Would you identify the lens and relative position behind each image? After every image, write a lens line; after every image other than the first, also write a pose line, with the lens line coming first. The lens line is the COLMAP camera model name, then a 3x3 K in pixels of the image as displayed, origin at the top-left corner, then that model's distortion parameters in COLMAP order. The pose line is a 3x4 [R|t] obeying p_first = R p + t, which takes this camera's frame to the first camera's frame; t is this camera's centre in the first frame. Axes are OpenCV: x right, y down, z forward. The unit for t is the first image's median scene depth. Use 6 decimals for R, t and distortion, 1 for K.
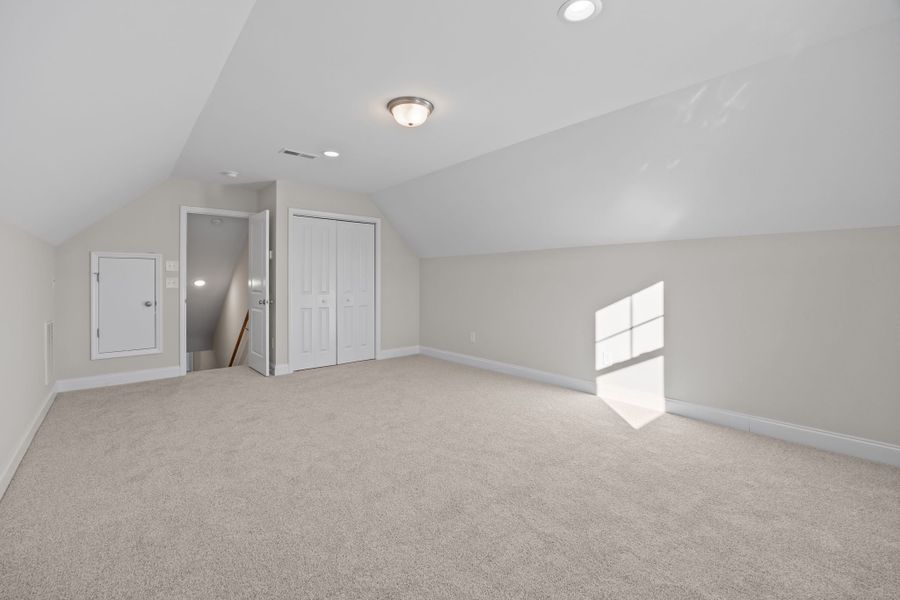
lens RADIAL K [[386.6, 0, 450.0], [0, 386.6, 272.2], [0, 0, 1]] dist [-0.000050, 0.000043]
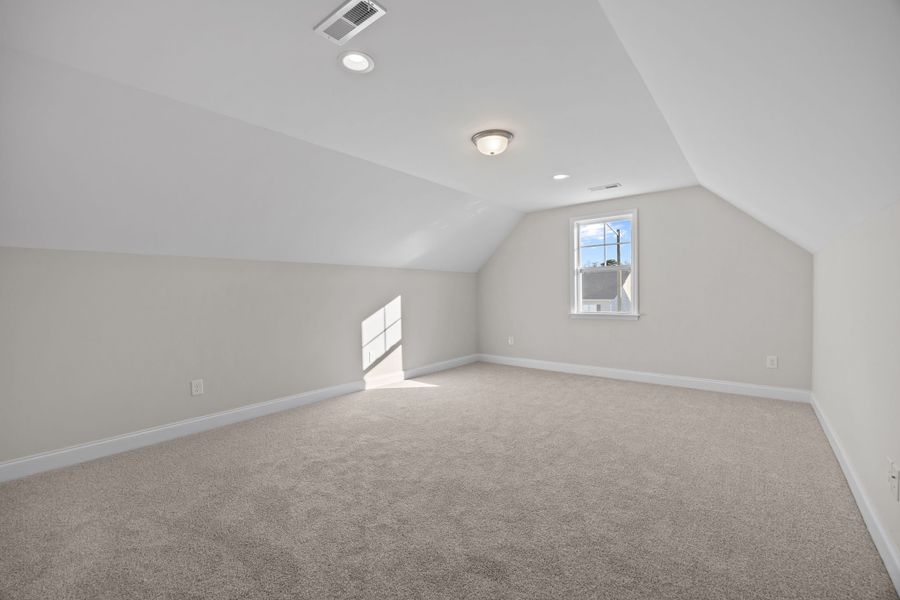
lens RADIAL K [[389.8, 0, 450.0], [0, 389.8, 300.0], [0, 0, 1]] dist [-0.000415, -0.000044]
pose [[-0.167619, -0.015010, 0.985738, -0.922627], [-0.001845, 0.999887, 0.014912, 0.016622], [-0.985850, 0.000680, -0.167627, 0.997894]]
